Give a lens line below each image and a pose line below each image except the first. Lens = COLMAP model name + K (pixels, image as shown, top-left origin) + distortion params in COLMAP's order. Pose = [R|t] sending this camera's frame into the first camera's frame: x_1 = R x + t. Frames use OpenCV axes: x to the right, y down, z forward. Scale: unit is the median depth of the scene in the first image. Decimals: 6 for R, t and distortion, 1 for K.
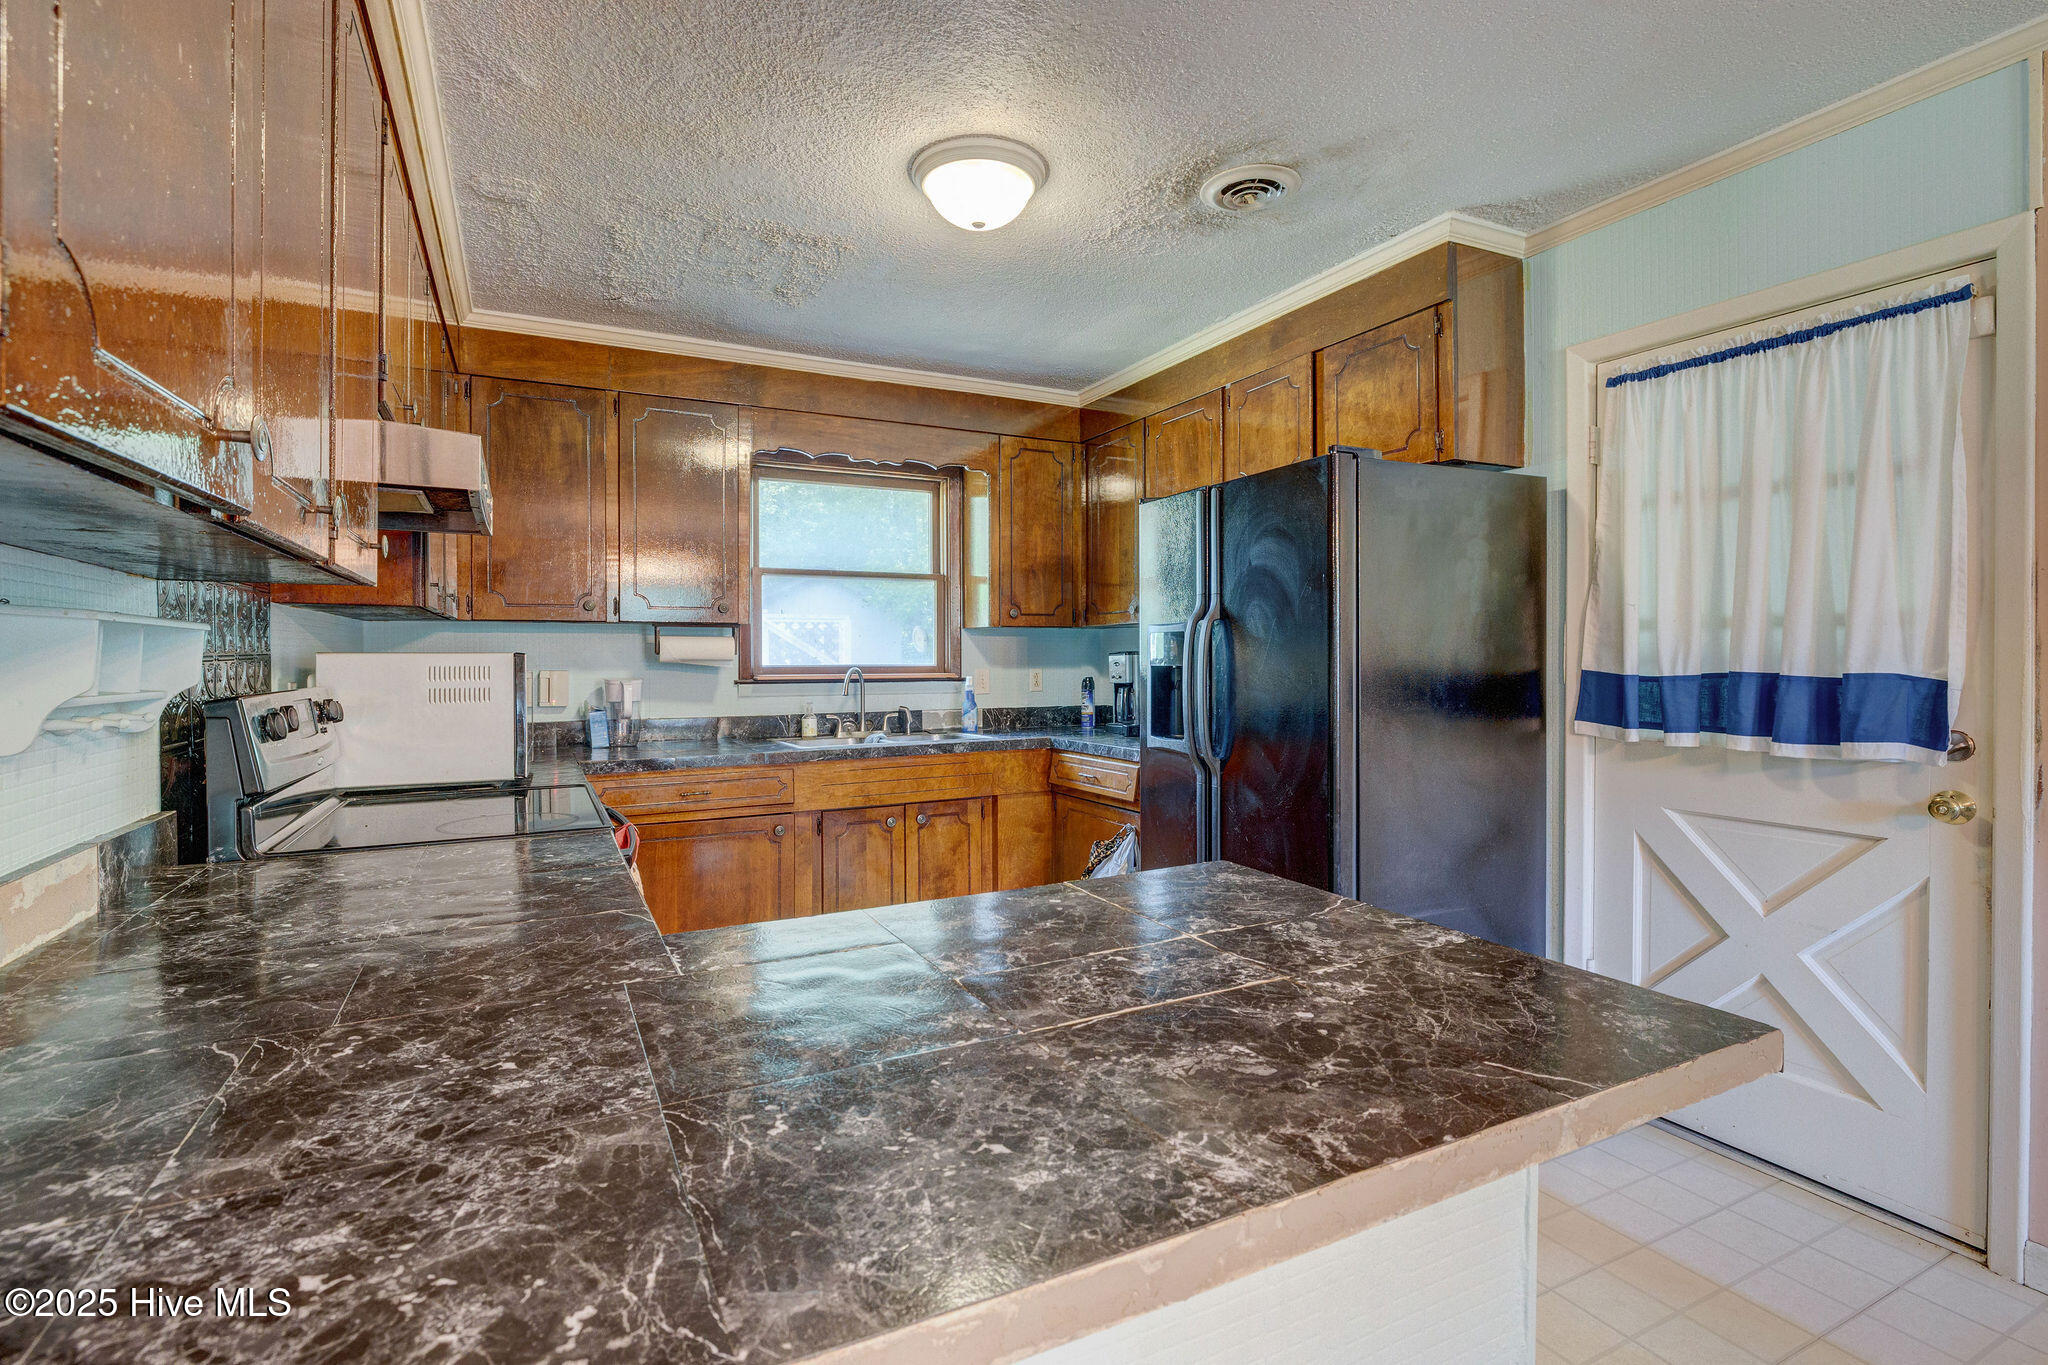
lens RADIAL K [[943.2, 0, 995.0], [0, 943.2, 664.0], [0, 0, 1]] dist [-0.013234, 0.002947]
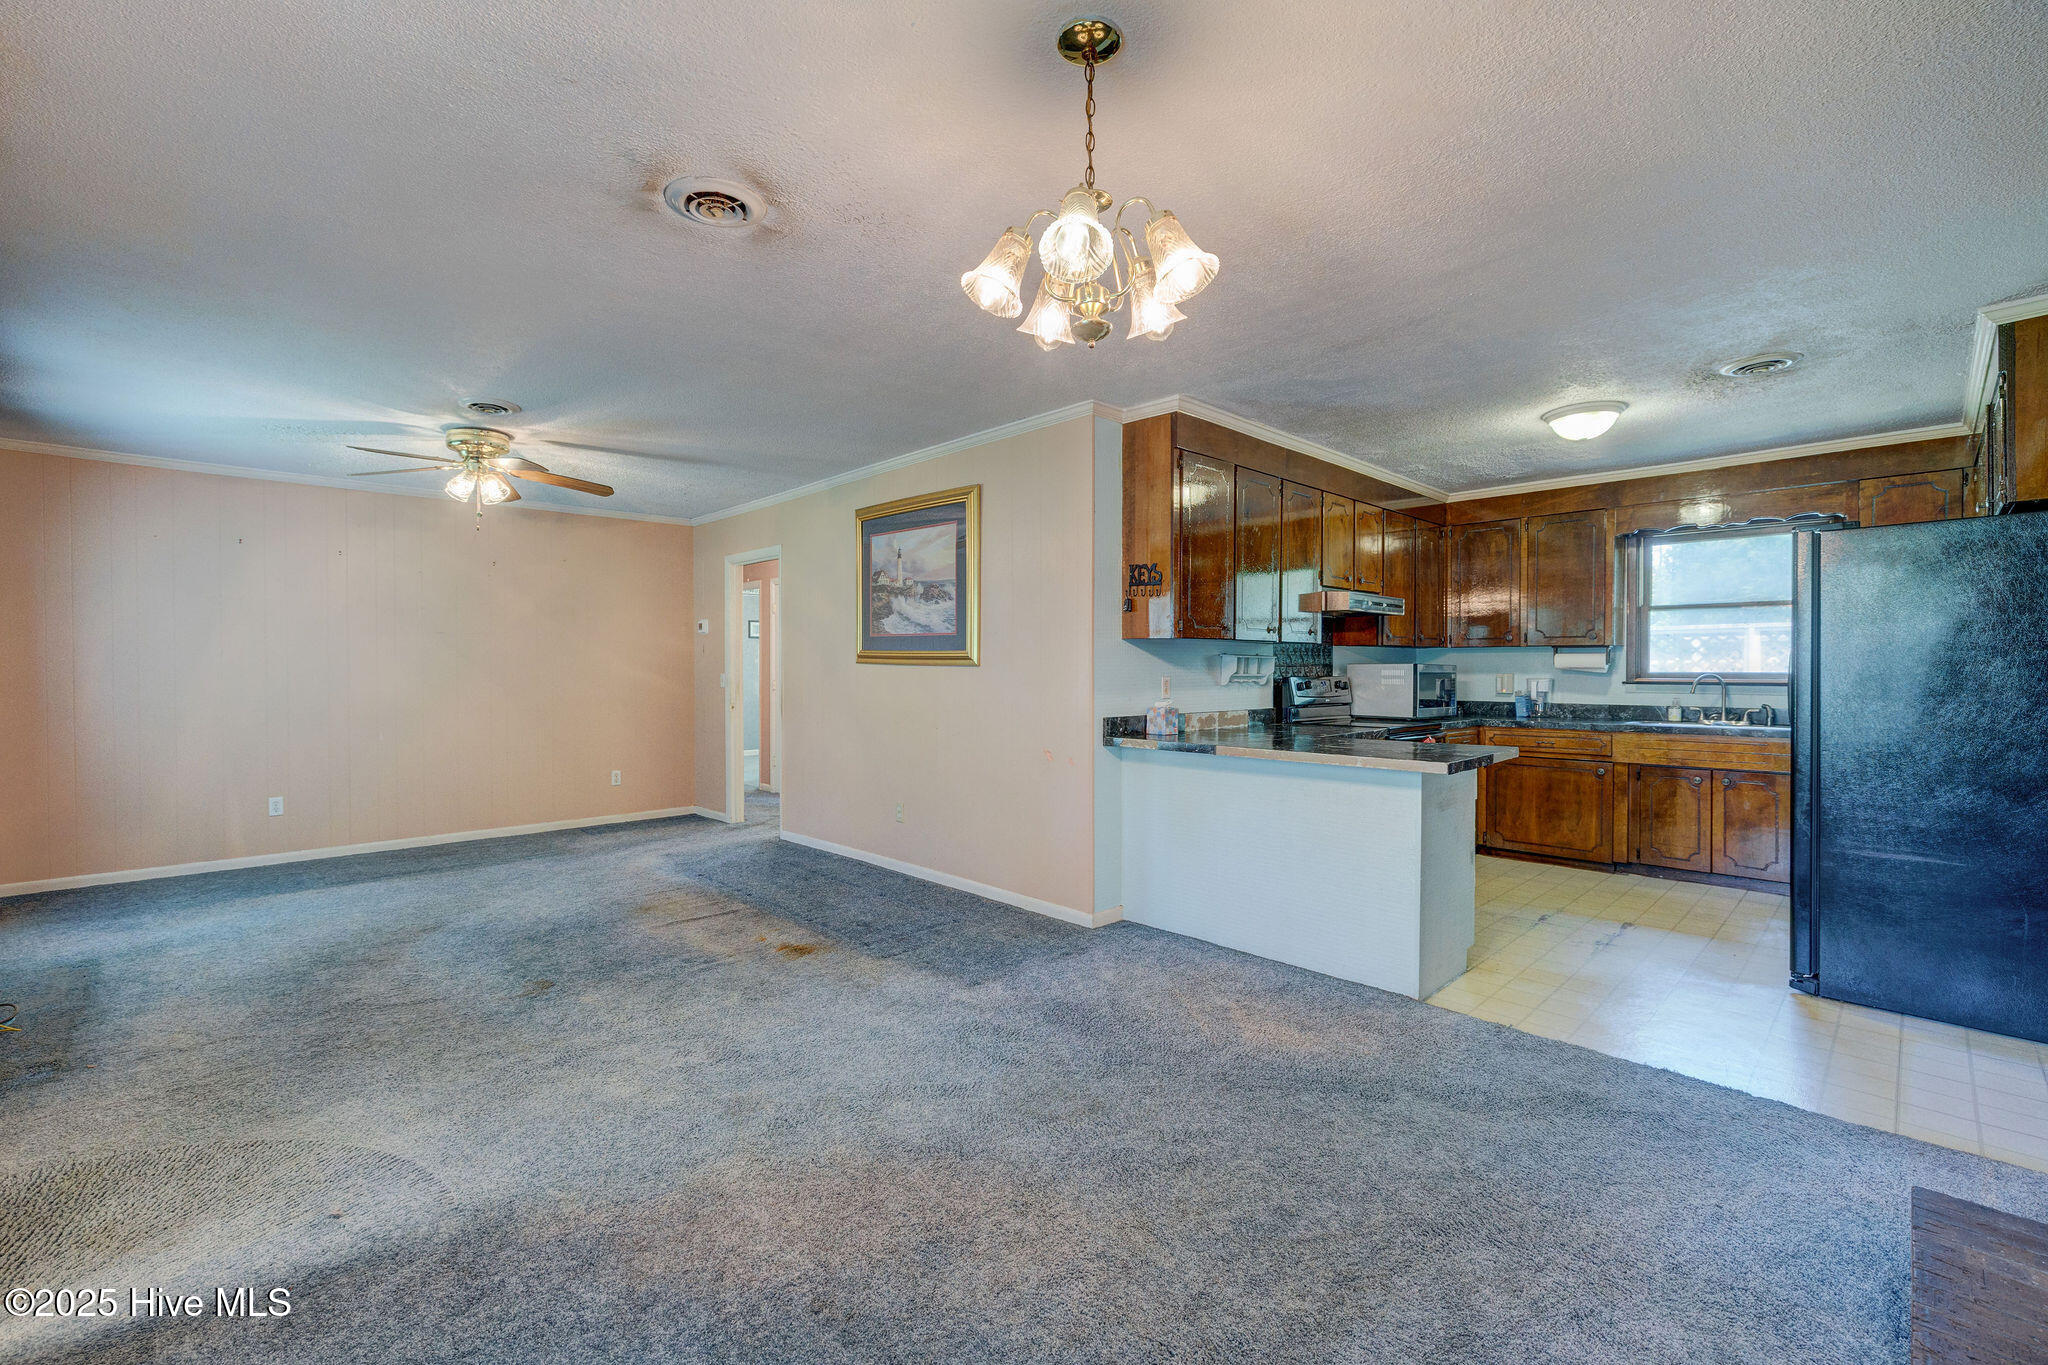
lens RADIAL K [[865.4, 0, 1020.0], [0, 865.4, 674.6], [0, 0, 1]] dist [0.001168, 0.000845]
pose [[0.305797, 0.010995, -0.952033, 1.226336], [-0.009622, 0.999918, 0.008458, 0.006197], [0.952048, 0.006574, 0.305877, -0.583873]]
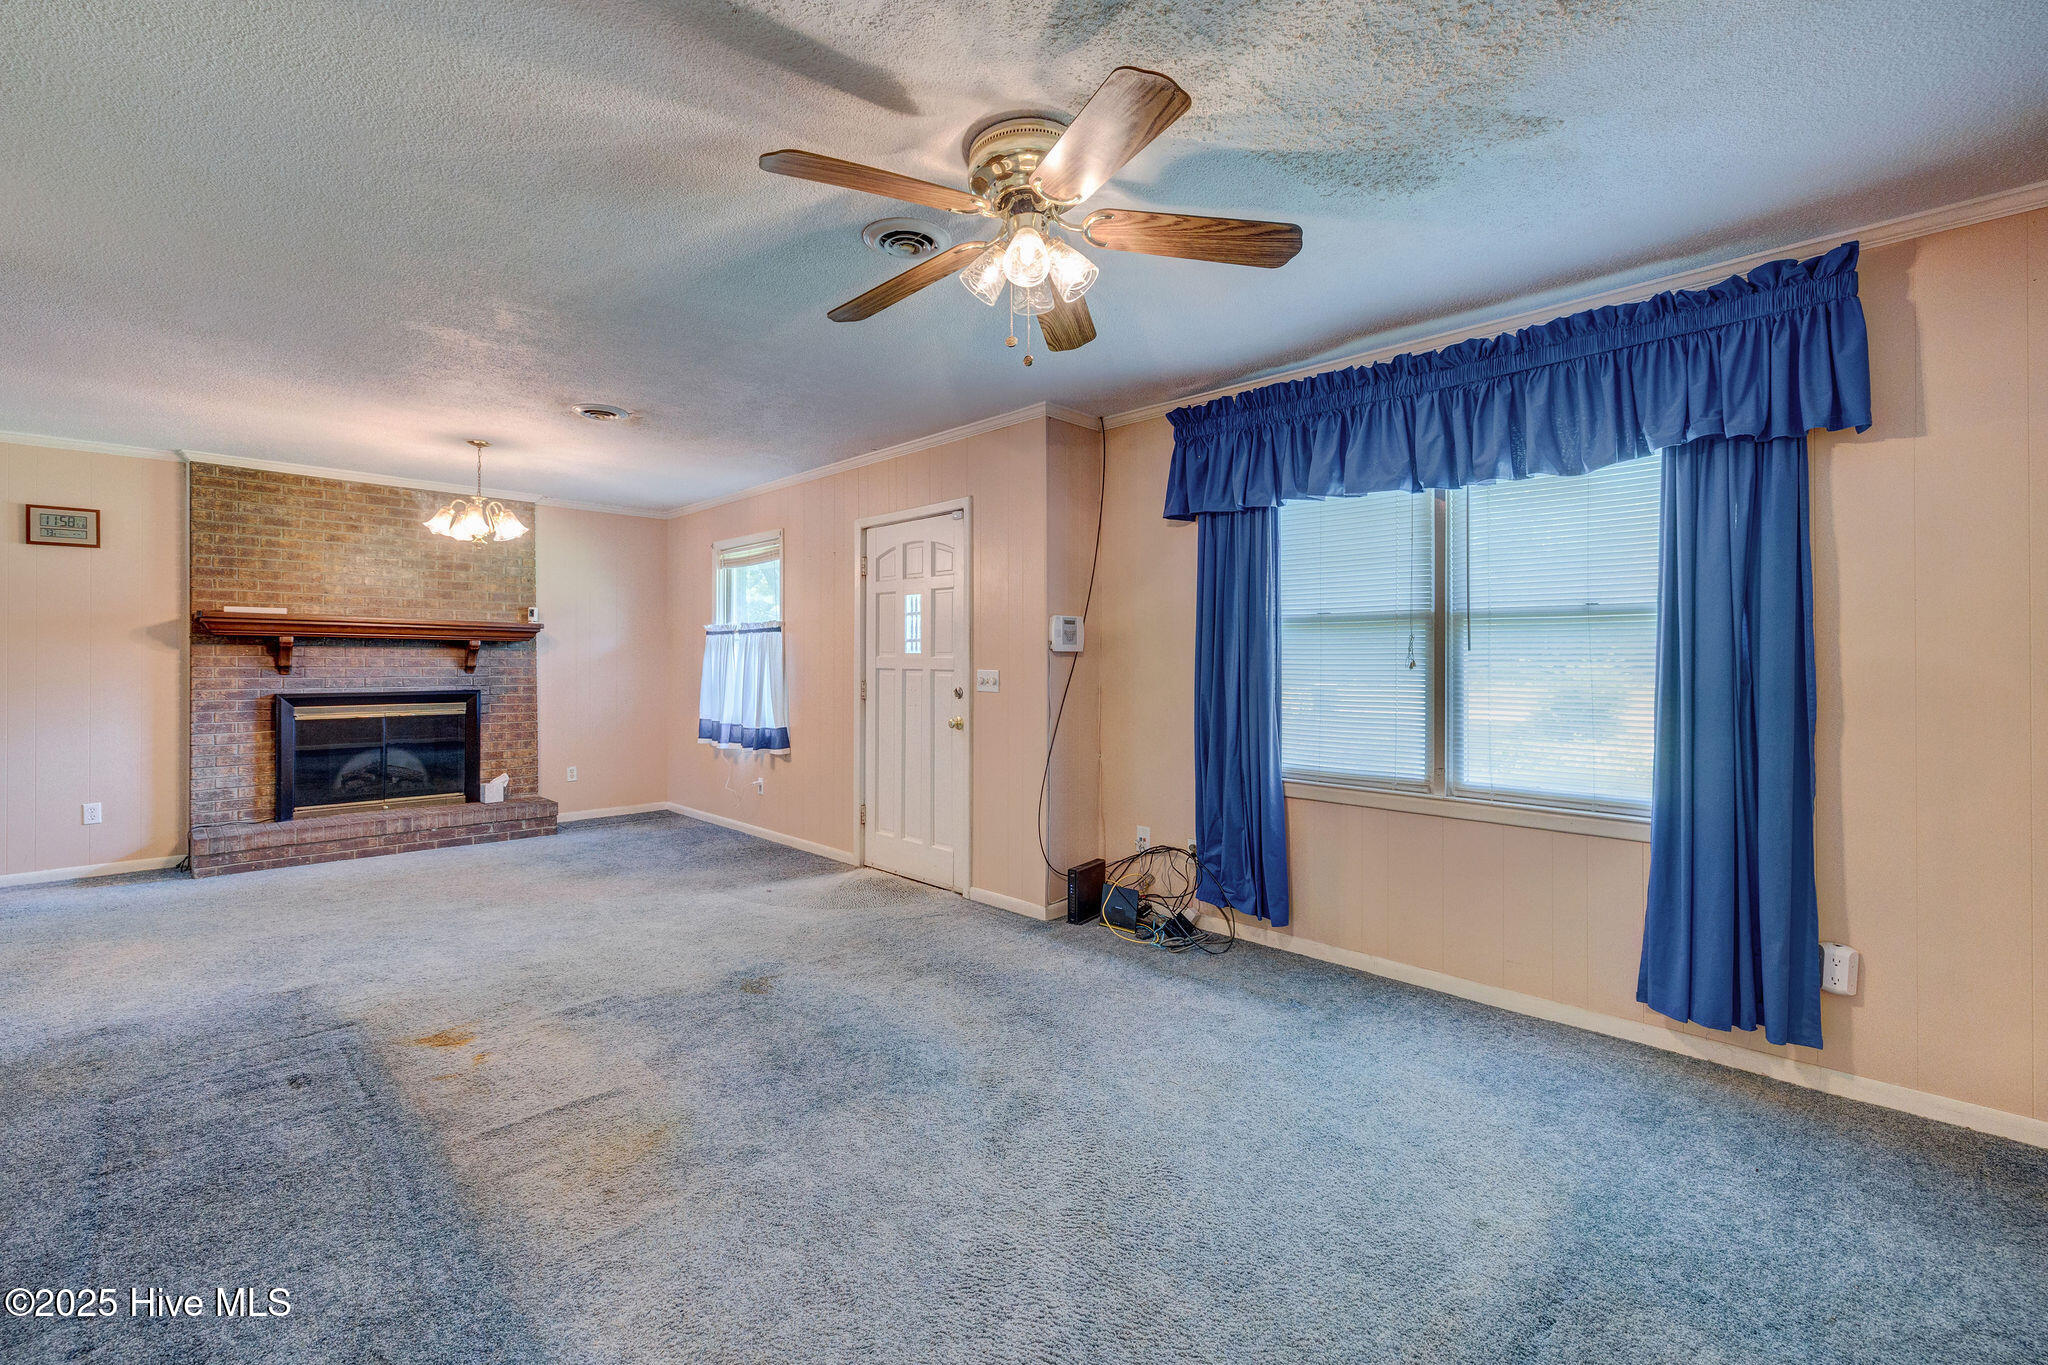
lens RADIAL K [[865.4, 0, 1004.9], [0, 865.4, 656.8], [0, 0, 1]] dist [0.001168, 0.000845]
pose [[-0.313591, 0.005567, 0.949542, -1.546797], [0.009719, 0.999949, -0.002653, 0.012167], [-0.949508, 0.008397, -0.313629, -0.818978]]
